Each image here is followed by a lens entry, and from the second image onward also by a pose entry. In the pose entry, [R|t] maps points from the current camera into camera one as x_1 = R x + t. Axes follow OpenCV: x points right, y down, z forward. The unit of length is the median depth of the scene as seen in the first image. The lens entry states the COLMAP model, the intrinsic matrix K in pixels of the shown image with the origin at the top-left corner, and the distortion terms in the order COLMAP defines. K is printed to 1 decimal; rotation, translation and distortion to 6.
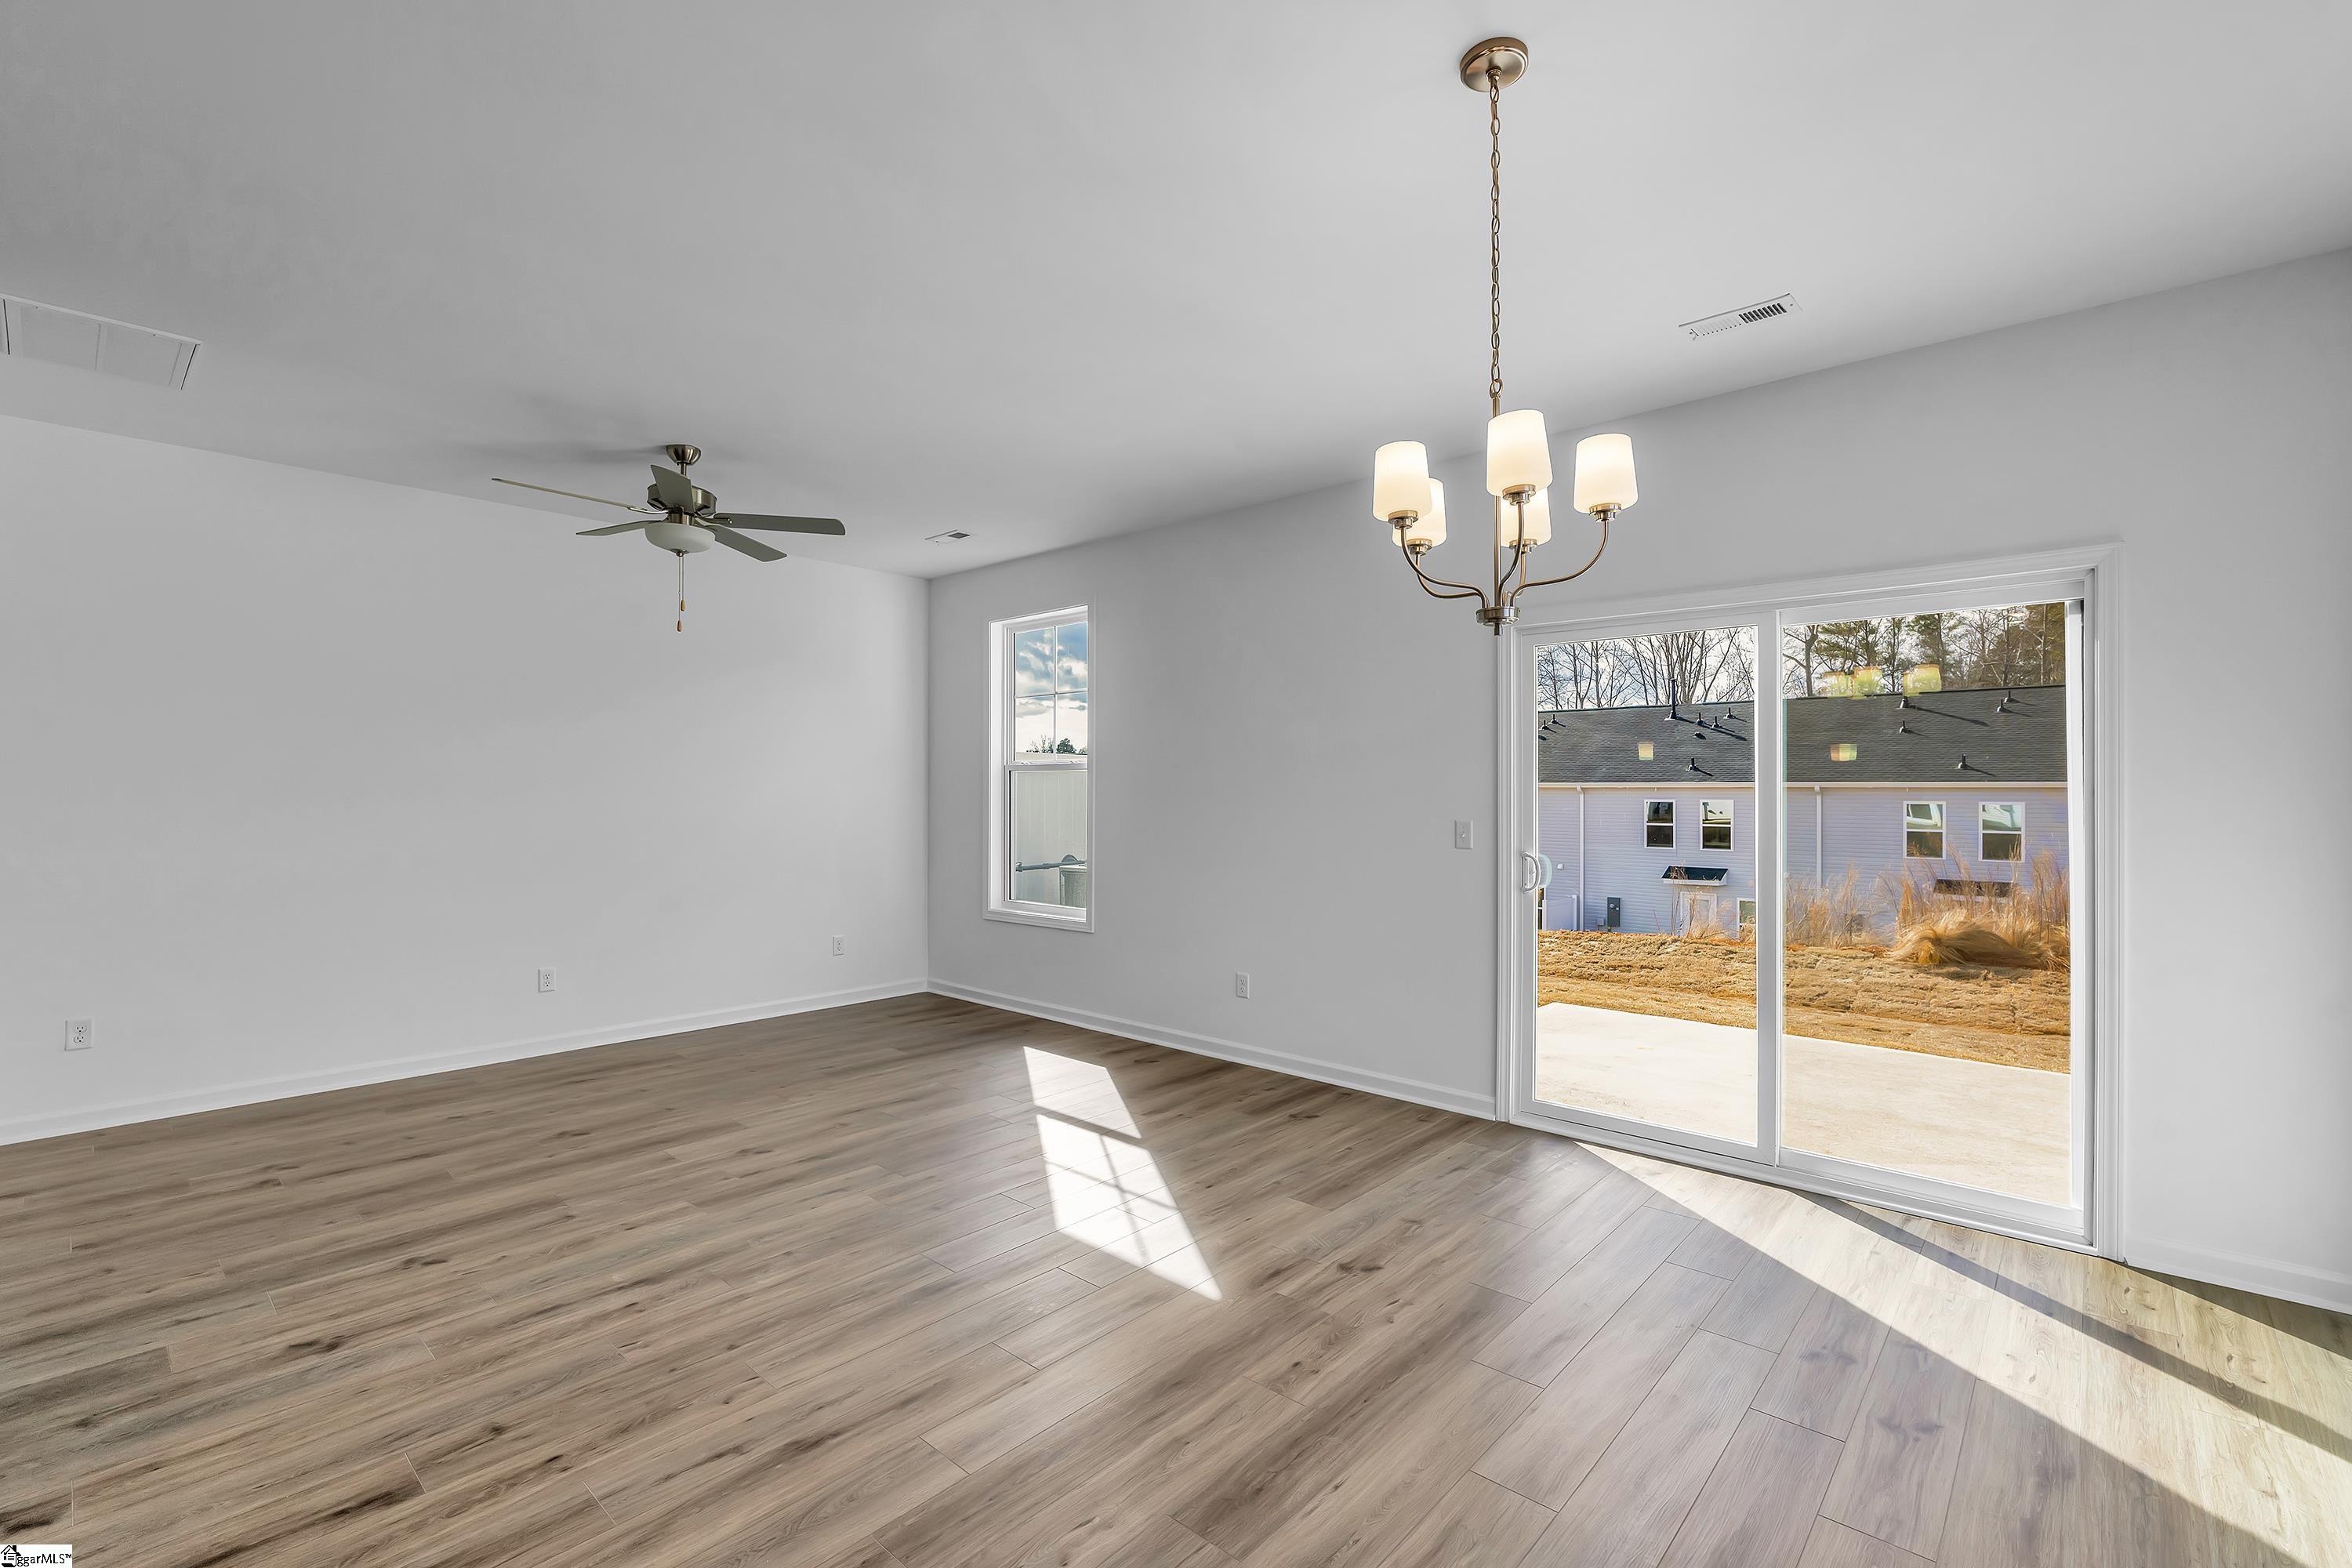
lens RADIAL K [[1037.3, 0, 1174.3], [0, 1037.3, 794.1], [0, 0, 1]] dist [-0.003761, -0.000255]
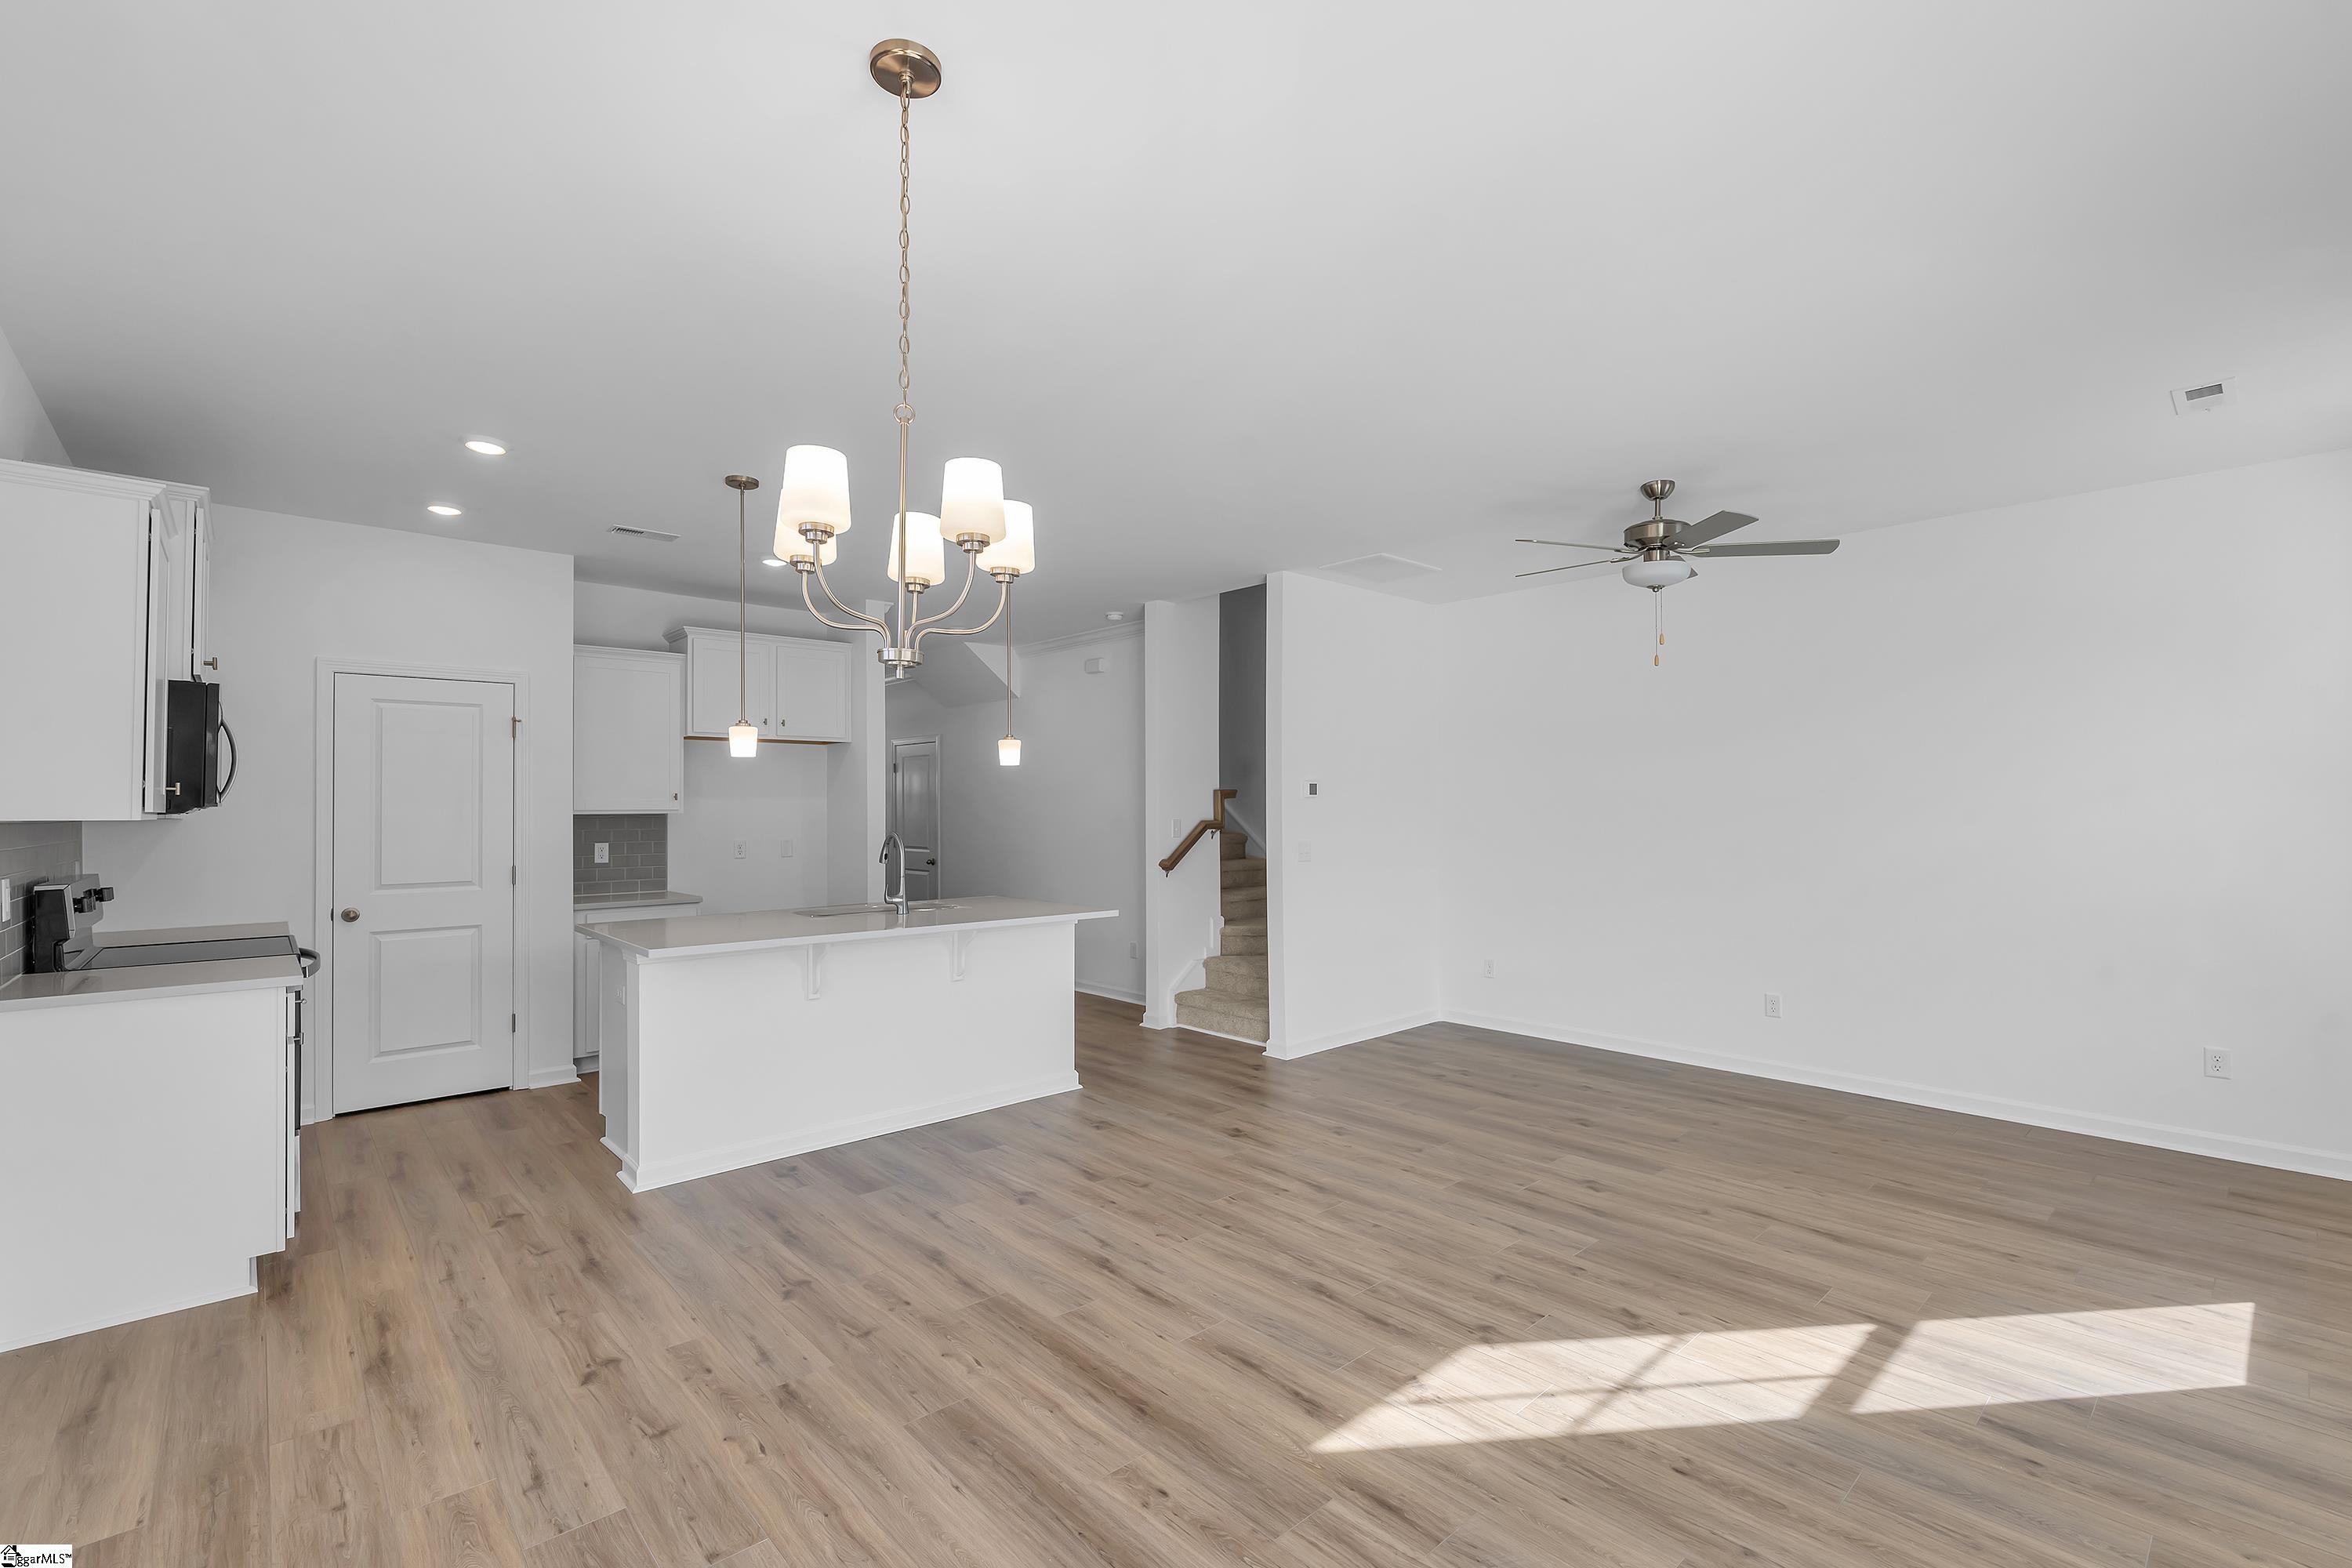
lens RADIAL K [[1017.6, 0, 1169.6], [0, 1017.6, 802.5], [0, 0, 1]] dist [-0.001207, -0.000184]
pose [[-0.101313, -0.005805, -0.994838, 0.622677], [0.001424, 0.999981, -0.005980, -0.022171], [0.994854, -0.002023, -0.101303, 0.691101]]
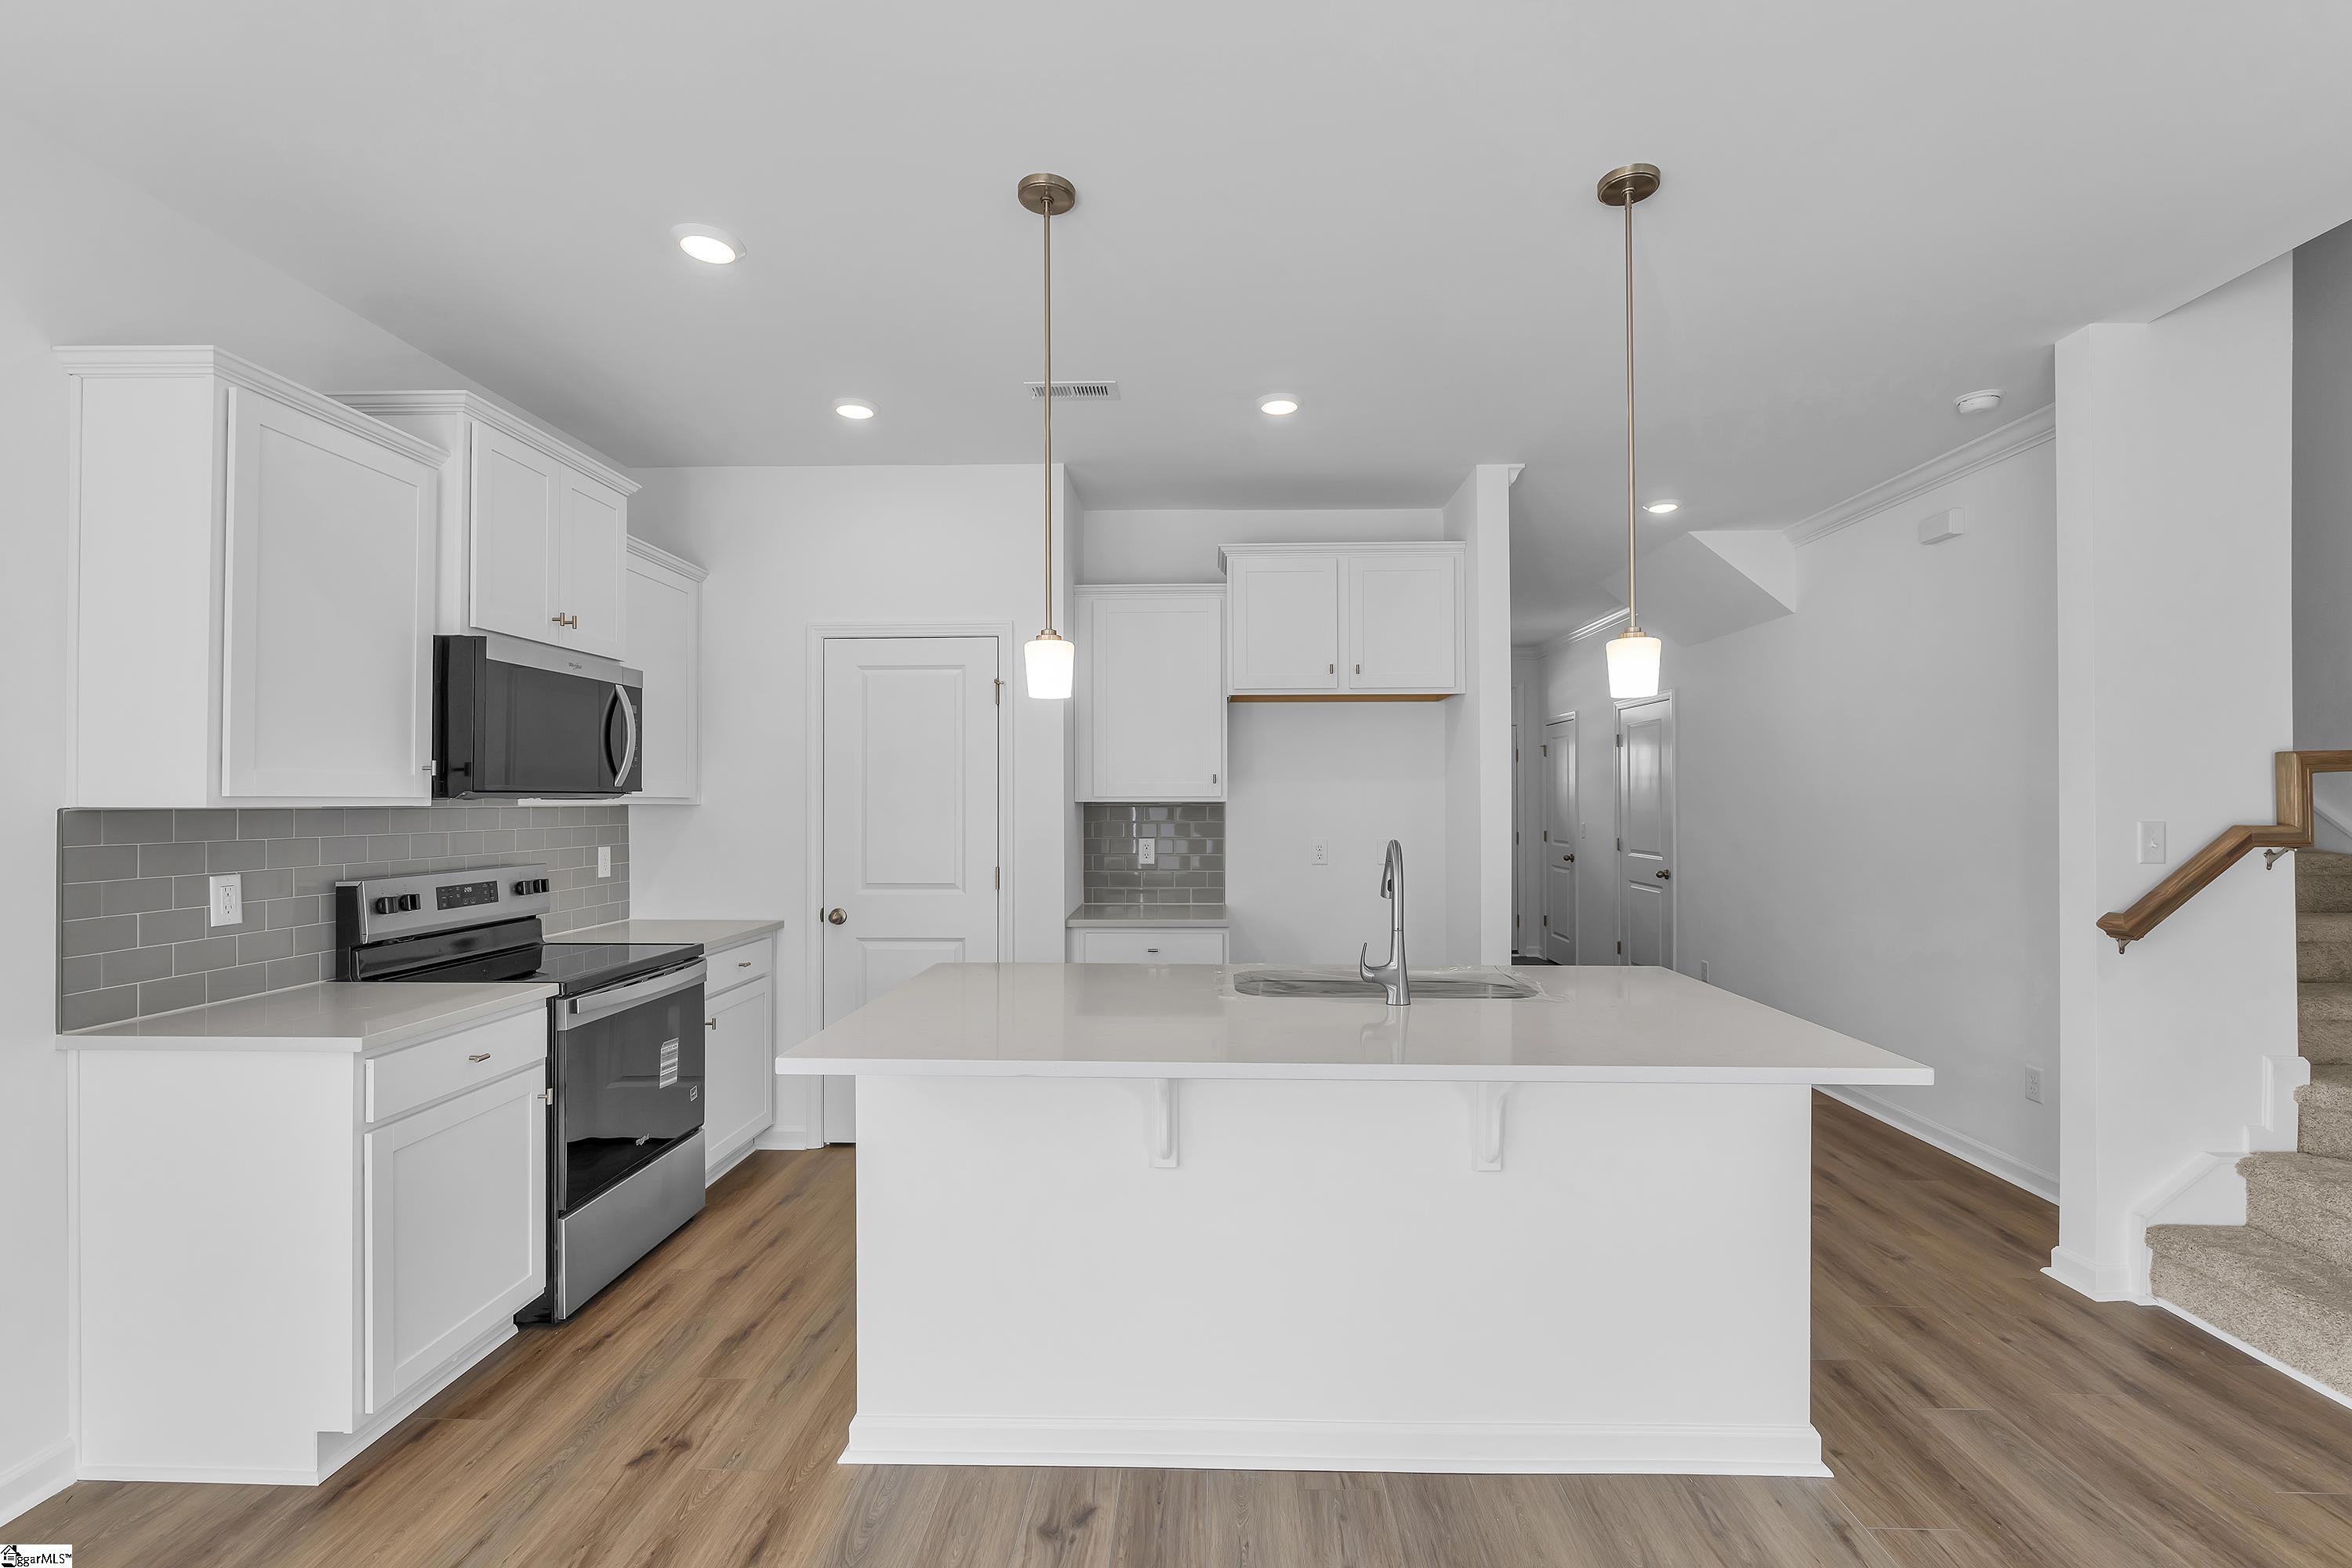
lens RADIAL K [[1022.1, 0, 1183.1], [0, 1022.1, 794.1], [0, 0, 1]] dist [-0.004246, -0.000775]
pose [[-0.757396, -0.003338, -0.652947, -0.079750], [-0.001608, 0.999993, -0.003246, -0.020378], [0.652953, -0.001408, -0.757397, 0.628217]]
